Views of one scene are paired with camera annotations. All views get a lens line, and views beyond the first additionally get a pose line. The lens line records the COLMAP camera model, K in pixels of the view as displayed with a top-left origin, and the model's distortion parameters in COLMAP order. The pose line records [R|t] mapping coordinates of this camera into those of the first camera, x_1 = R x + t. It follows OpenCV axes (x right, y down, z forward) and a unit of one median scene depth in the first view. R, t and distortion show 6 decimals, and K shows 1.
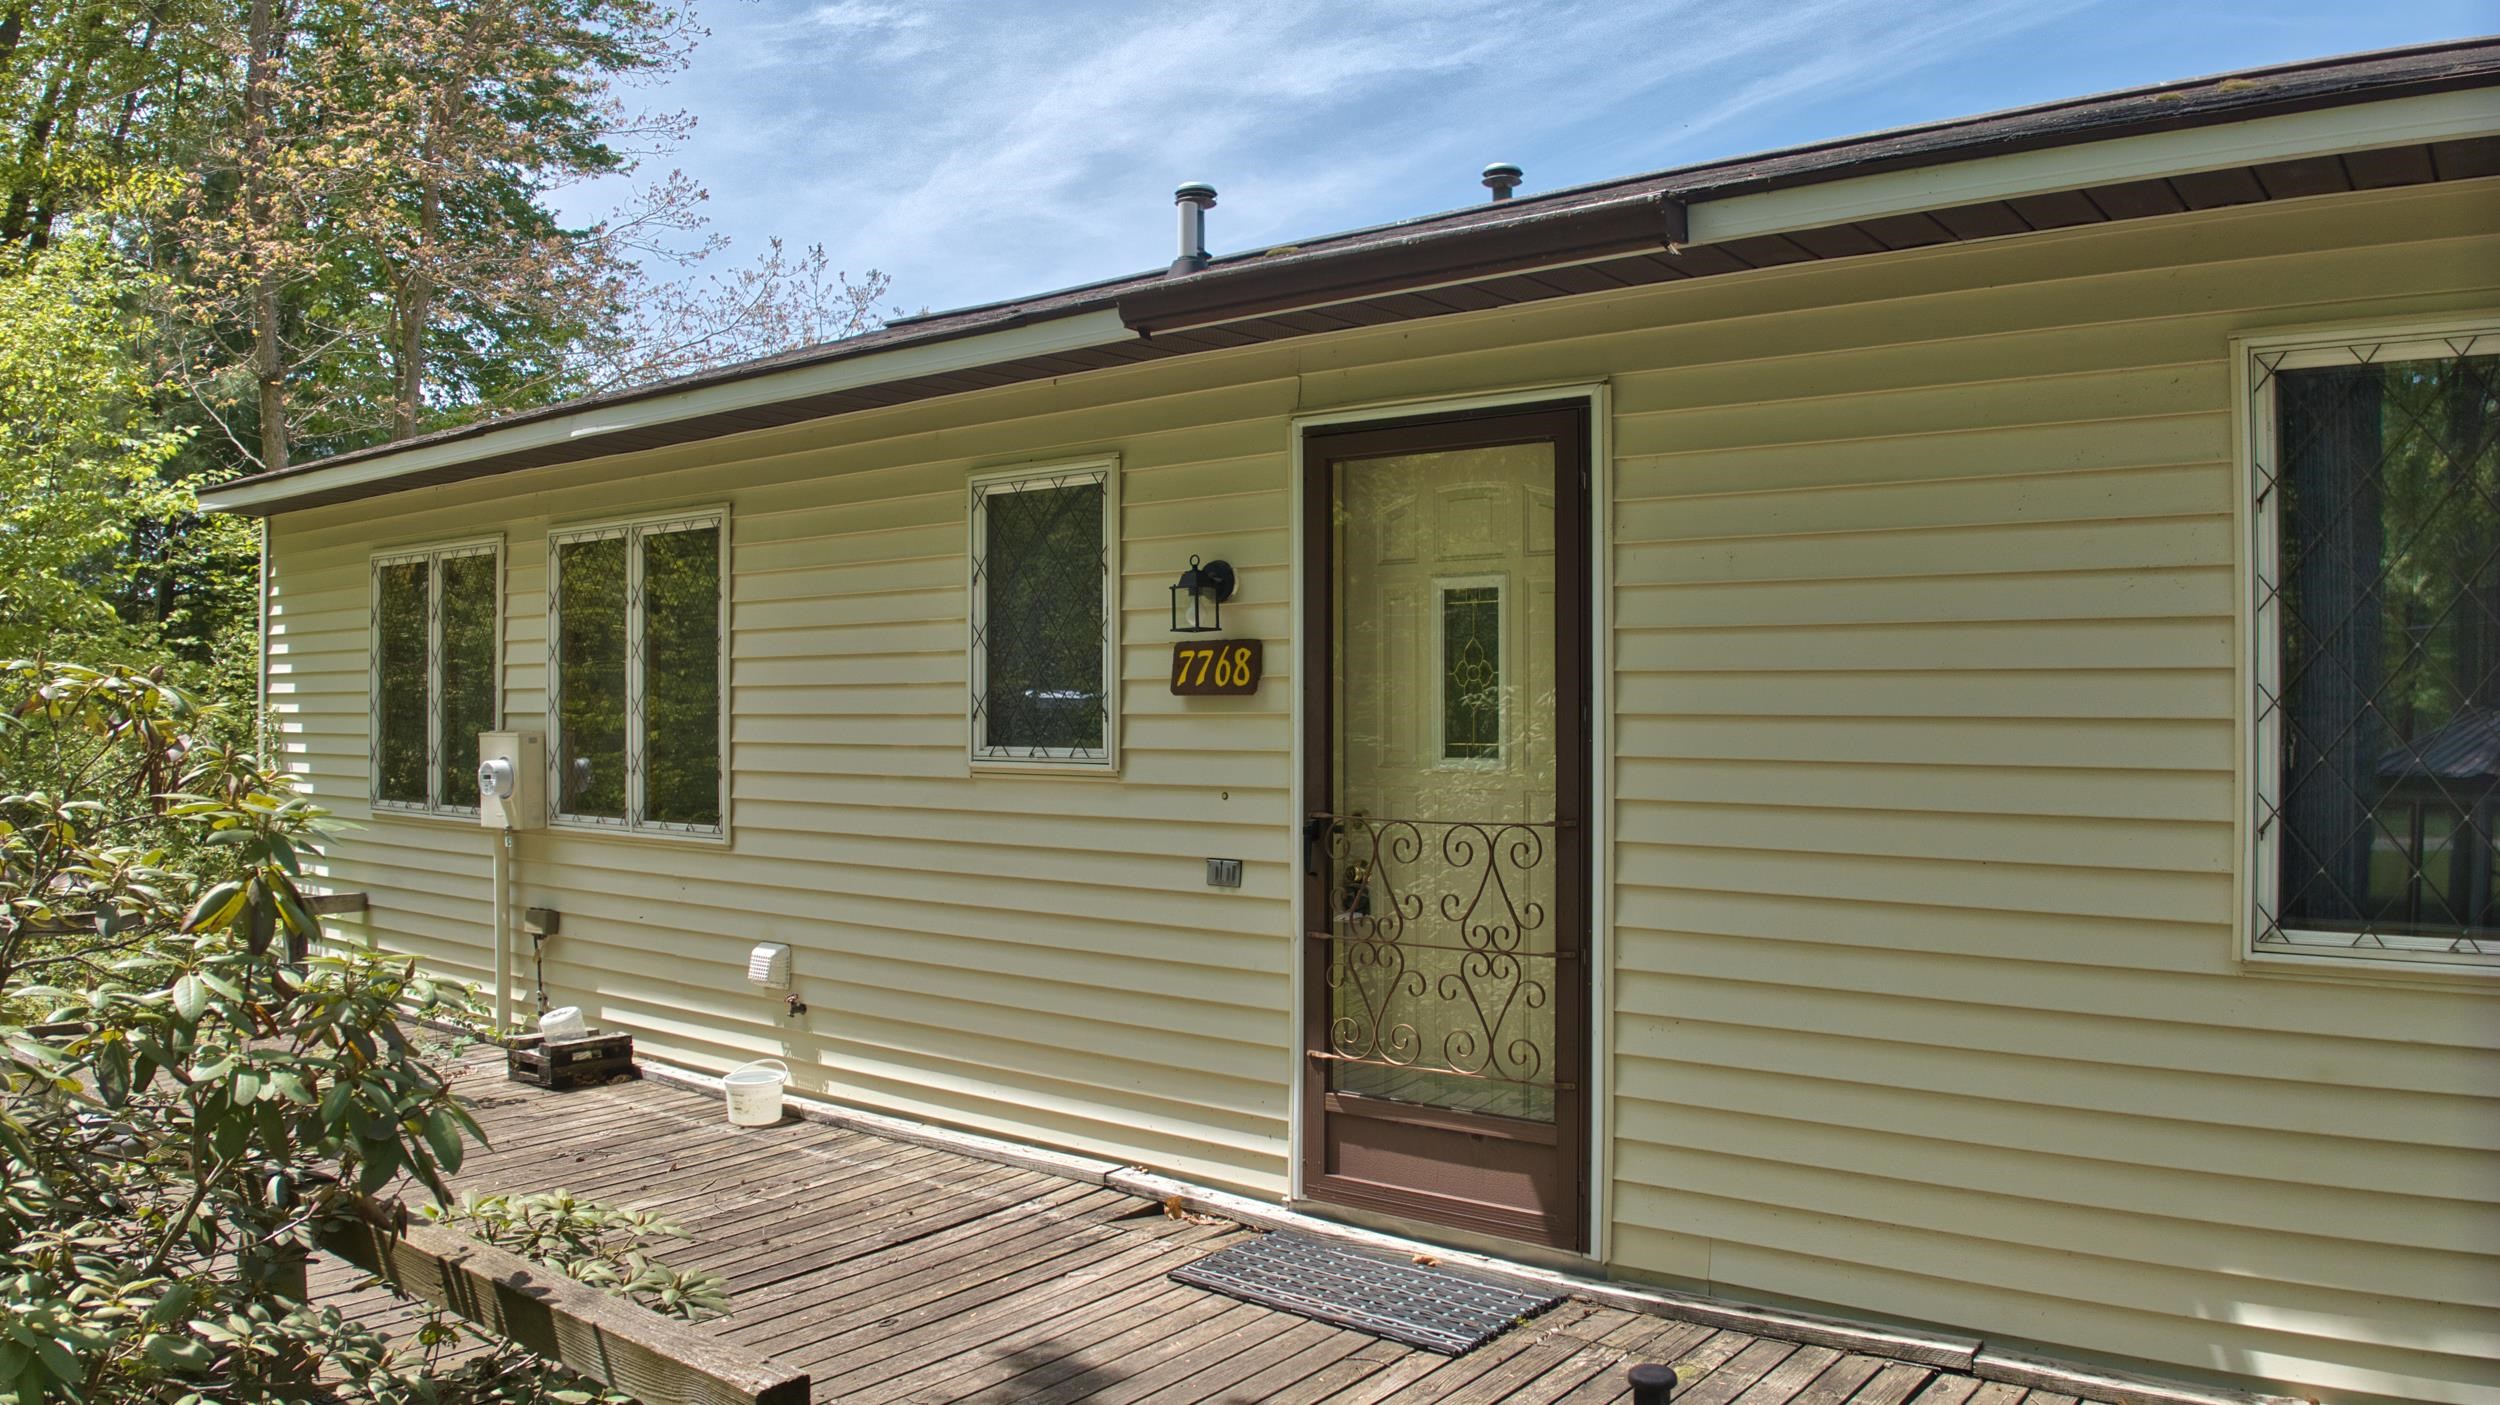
lens RADIAL K [[1749.5, 0, 1250.0], [0, 1749.5, 702.5], [0, 0, 1]] dist [-0.101422, -0.015288]
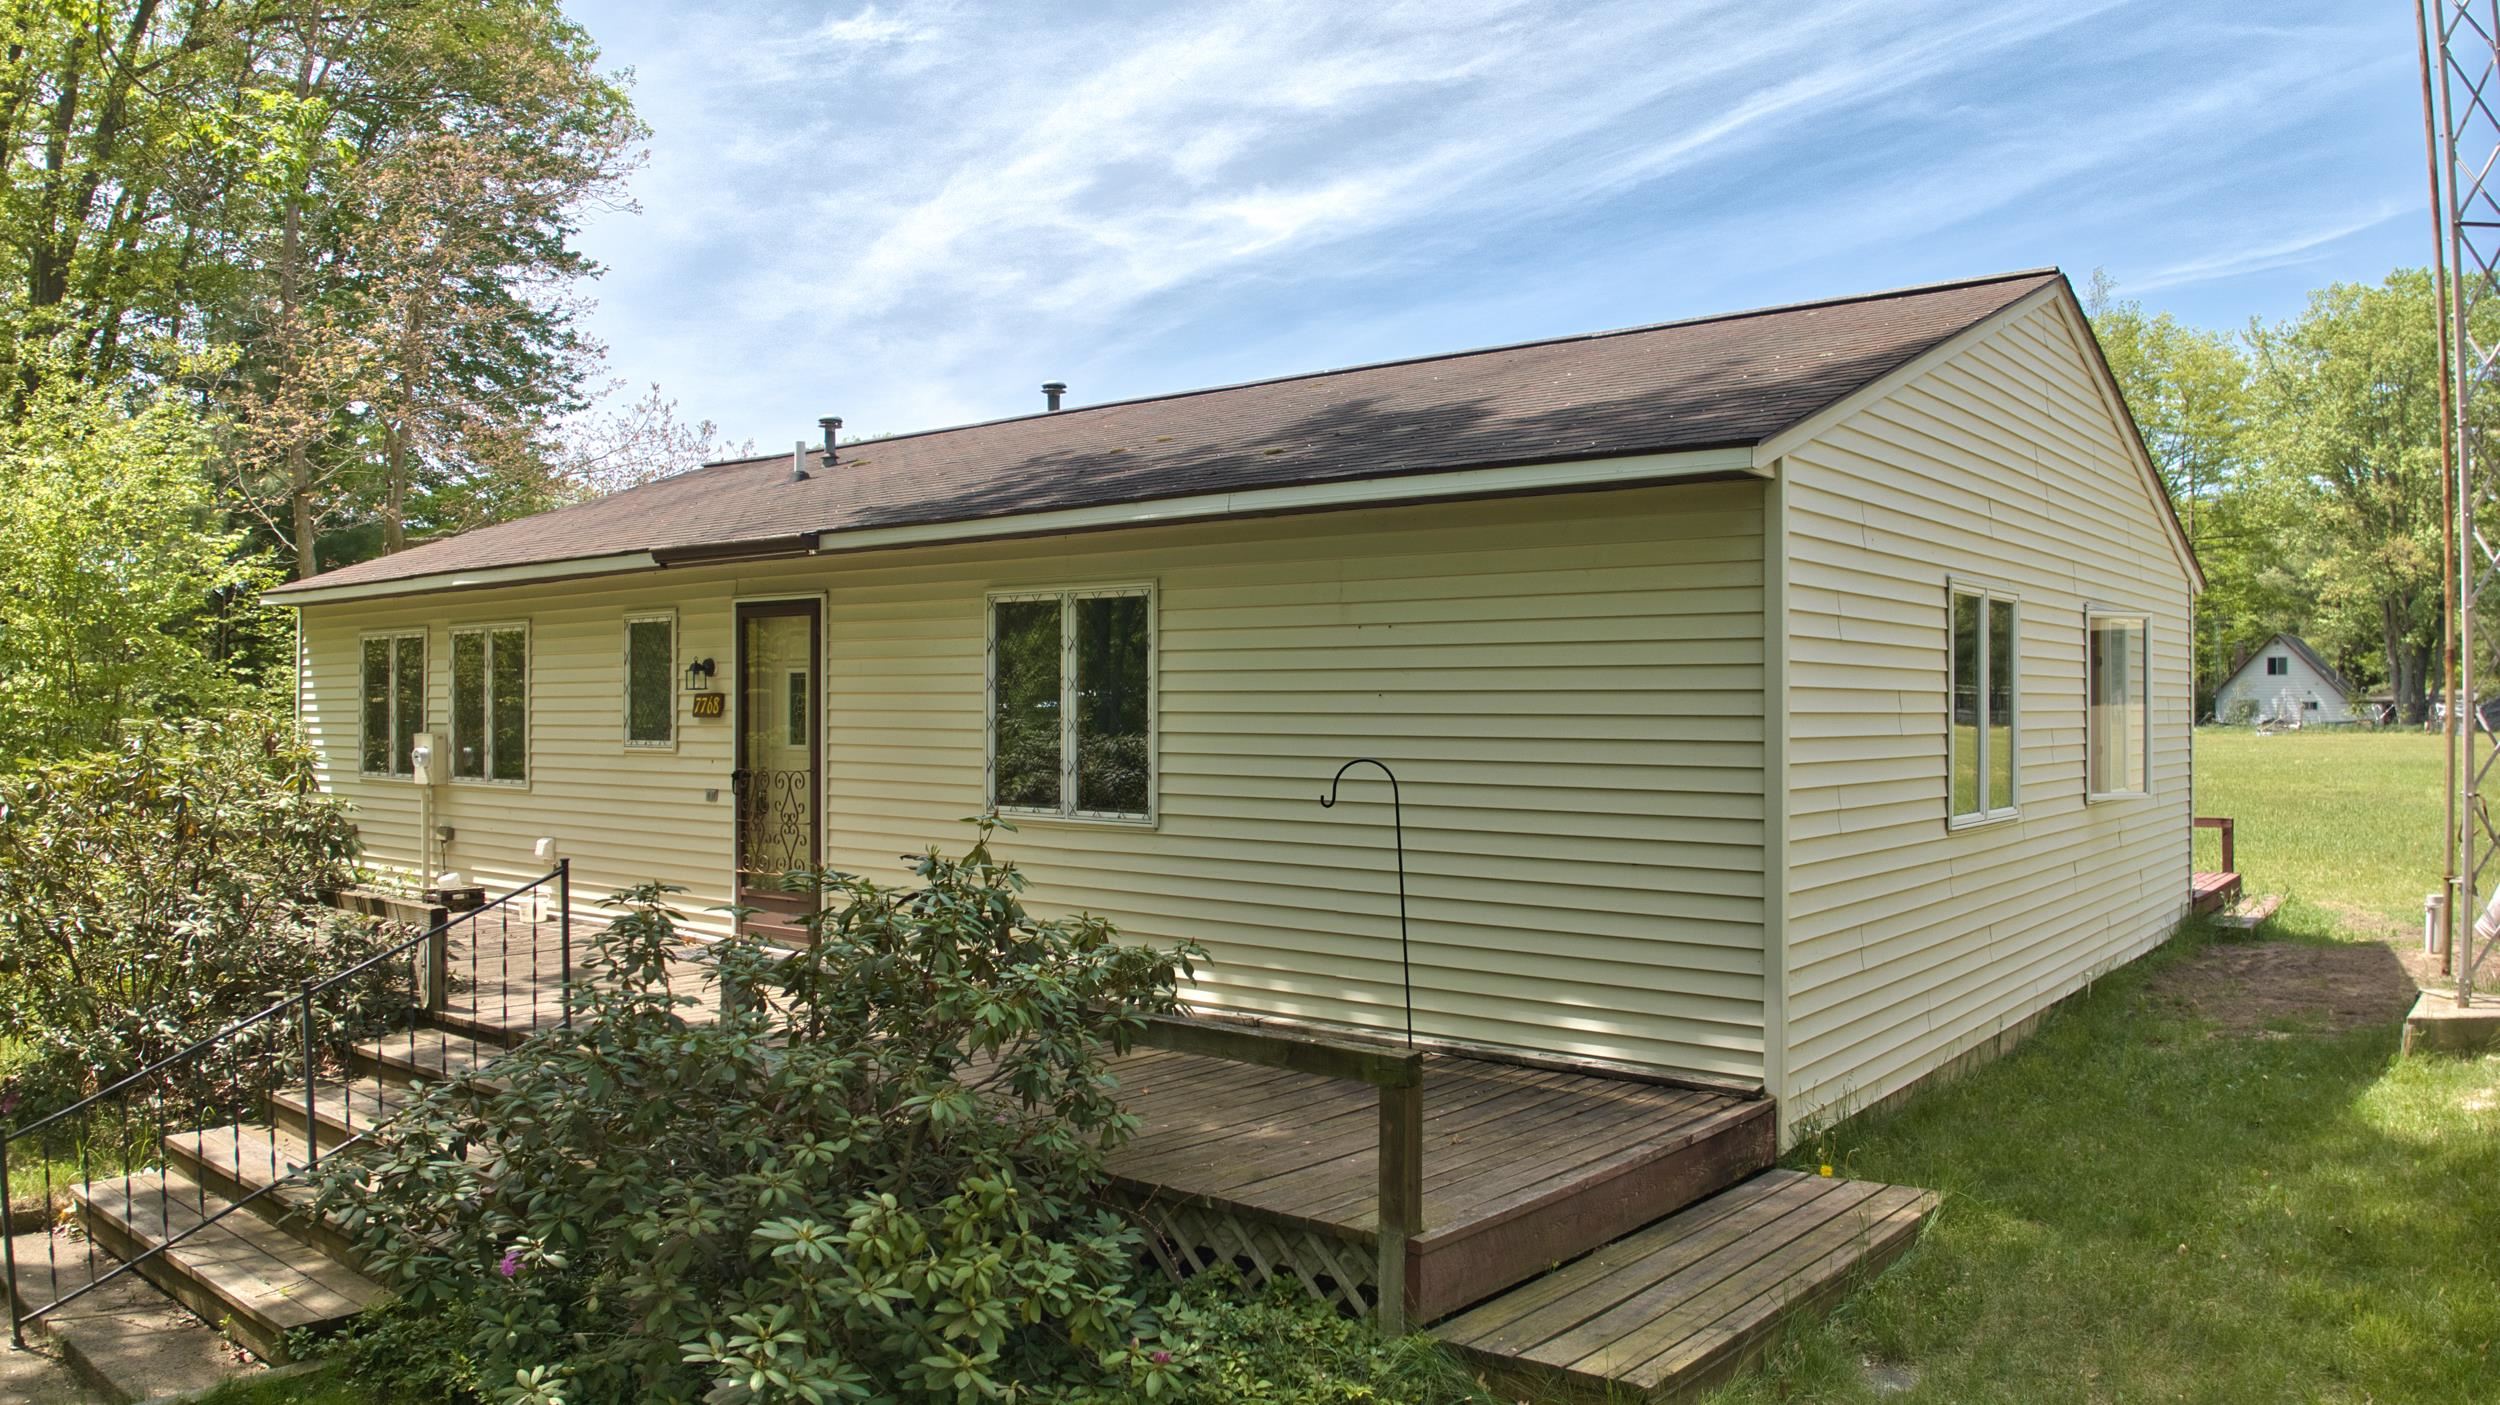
lens RADIAL K [[1773.5, 0, 1250.0], [0, 1773.5, 702.5], [0, 0, 1]] dist [-0.099834, -0.016980]
pose [[0.999844, 0.001198, -0.017623, 0.620599], [-0.001252, 0.999995, -0.003014, -0.014991], [0.017619, 0.003035, 0.999840, -1.093823]]
